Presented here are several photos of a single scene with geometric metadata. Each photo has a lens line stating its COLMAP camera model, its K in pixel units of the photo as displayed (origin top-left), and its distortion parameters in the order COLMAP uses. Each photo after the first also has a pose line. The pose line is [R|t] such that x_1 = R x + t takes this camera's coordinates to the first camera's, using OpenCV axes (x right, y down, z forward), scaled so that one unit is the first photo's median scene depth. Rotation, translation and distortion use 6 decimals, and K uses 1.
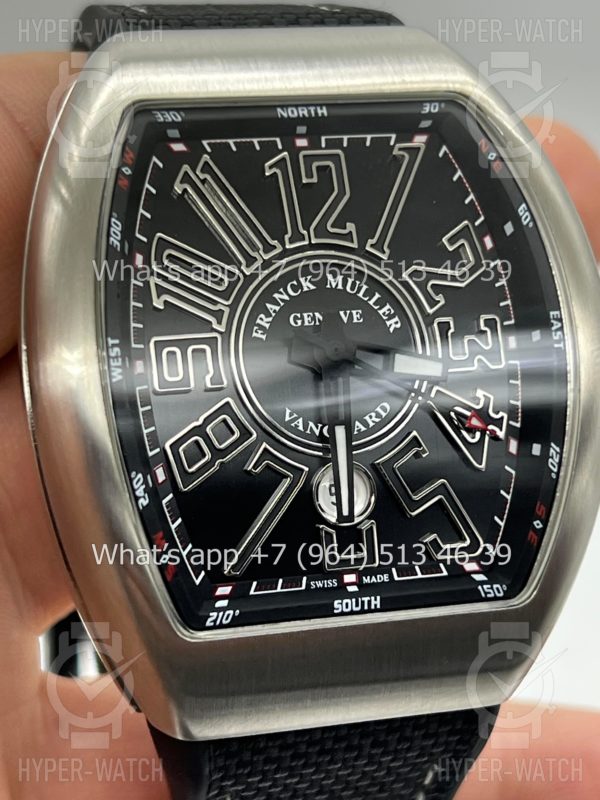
lens RADIAL K [[1937.9, 0, 307.9], [0, 1937.9, 418.6], [0, 0, 1]] dist [0.186447, 0.000000]
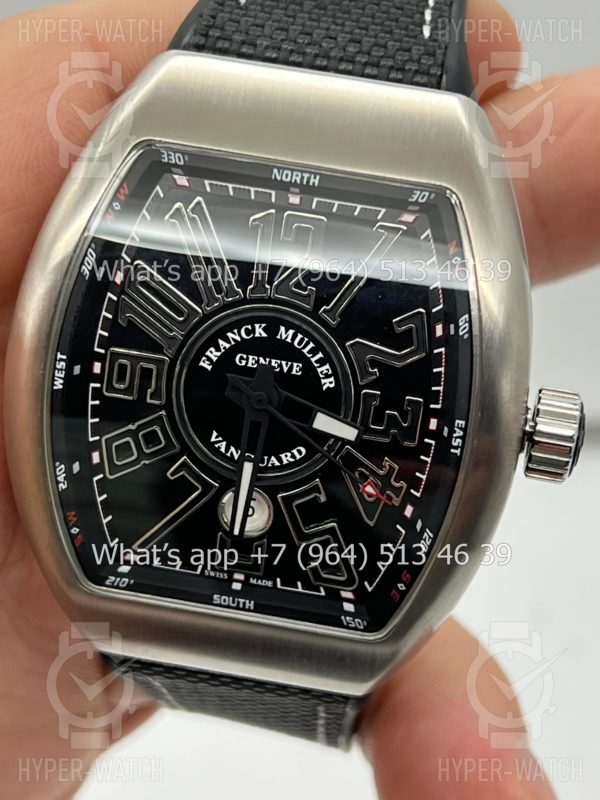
lens RADIAL K [[1937.9, 0, 303.4], [0, 1937.9, 408.7], [0, 0, 1]] dist [0.186447, 0.000000]
pose [[0.903203, 0.317450, -0.288875, 0.362473], [-0.199734, 0.906584, 0.371768, -0.452519], [0.379908, -0.278084, 0.882236, 0.003086]]
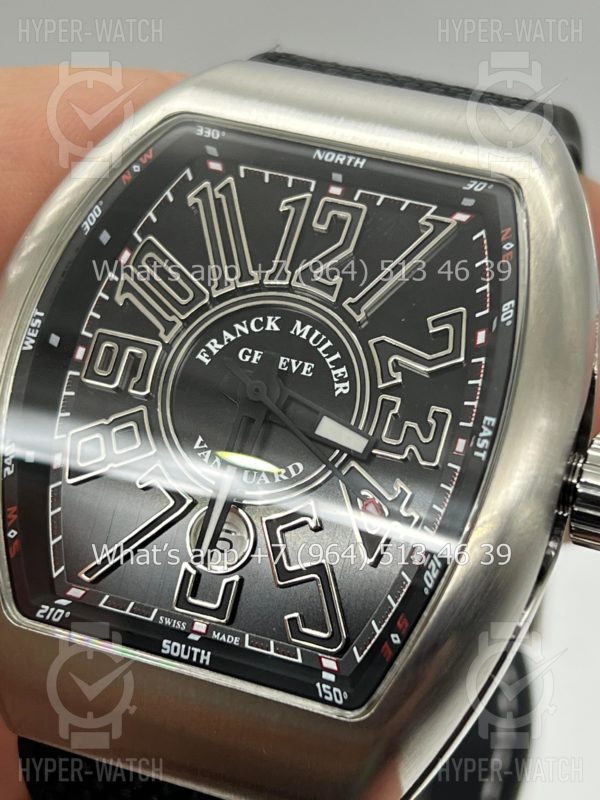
lens RADIAL K [[1937.9, 0, 293.5], [0, 1937.9, 404.3], [0, 0, 1]] dist [0.186447, 0.000000]
pose [[0.808937, 0.249037, -0.532543, 0.528309], [-0.318790, 0.946919, -0.041430, 0.004630], [0.493958, 0.203284, 0.845388, 0.203790]]
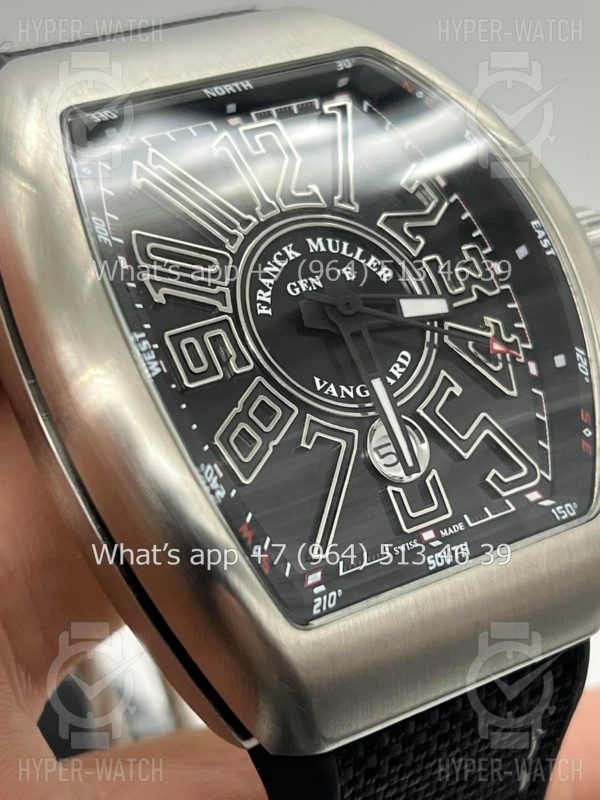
lens RADIAL K [[1937.9, 0, 325.9], [0, 1937.9, 414.5], [0, 0, 1]] dist [0.186447, 0.000000]
pose [[0.932264, -0.253723, 0.257893, -0.248577], [0.289398, 0.950781, -0.110746, 0.115345], [-0.217101, 0.177878, 0.959805, 0.103581]]
